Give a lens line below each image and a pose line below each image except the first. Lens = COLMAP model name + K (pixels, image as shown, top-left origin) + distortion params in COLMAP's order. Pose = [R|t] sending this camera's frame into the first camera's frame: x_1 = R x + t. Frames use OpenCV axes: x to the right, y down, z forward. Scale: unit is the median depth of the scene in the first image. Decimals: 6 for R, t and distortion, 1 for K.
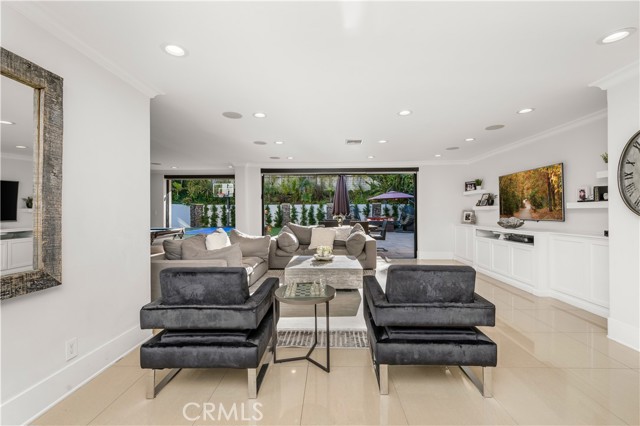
lens RADIAL K [[271.0, 0, 319.5], [0, 271.0, 211.7], [0, 0, 1]] dist [0.004208, 0.000724]
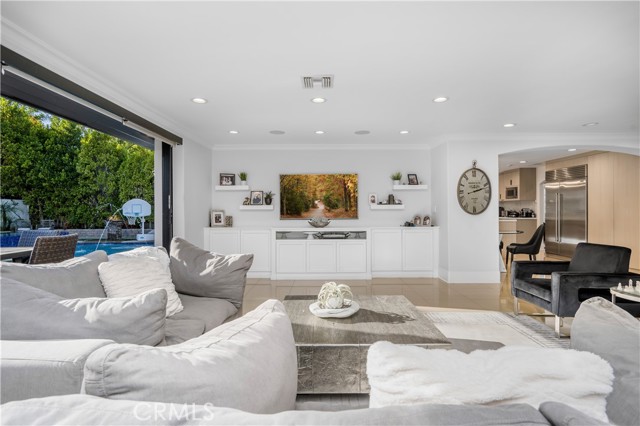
lens RADIAL K [[317.7, 0, 320.2], [0, 317.7, 212.1], [0, 0, 1]] dist [-0.001191, -0.000279]
pose [[-0.018199, 0.004310, 0.999825, -0.527903], [0.000886, 0.999990, -0.004294, 0.008147], [-0.999834, 0.000808, -0.018202, 1.033793]]
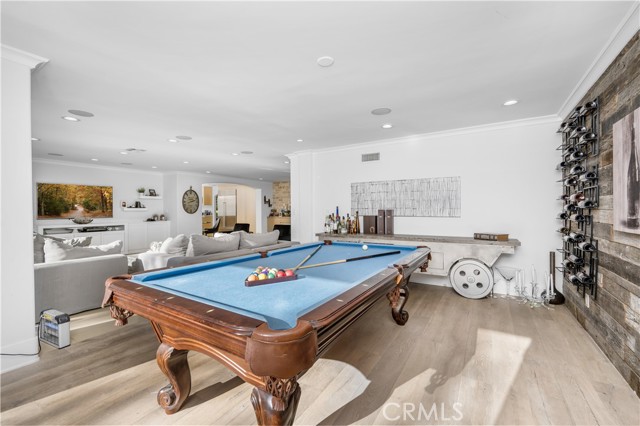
lens RADIAL K [[271.0, 0, 320.3], [0, 271.0, 210.3], [0, 0, 1]] dist [0.004208, 0.000724]
pose [[-0.859395, 0.010839, 0.511197, -1.147552], [0.009348, 0.999941, -0.005487, 0.008021], [-0.511226, 0.000063, -0.859446, 1.625262]]
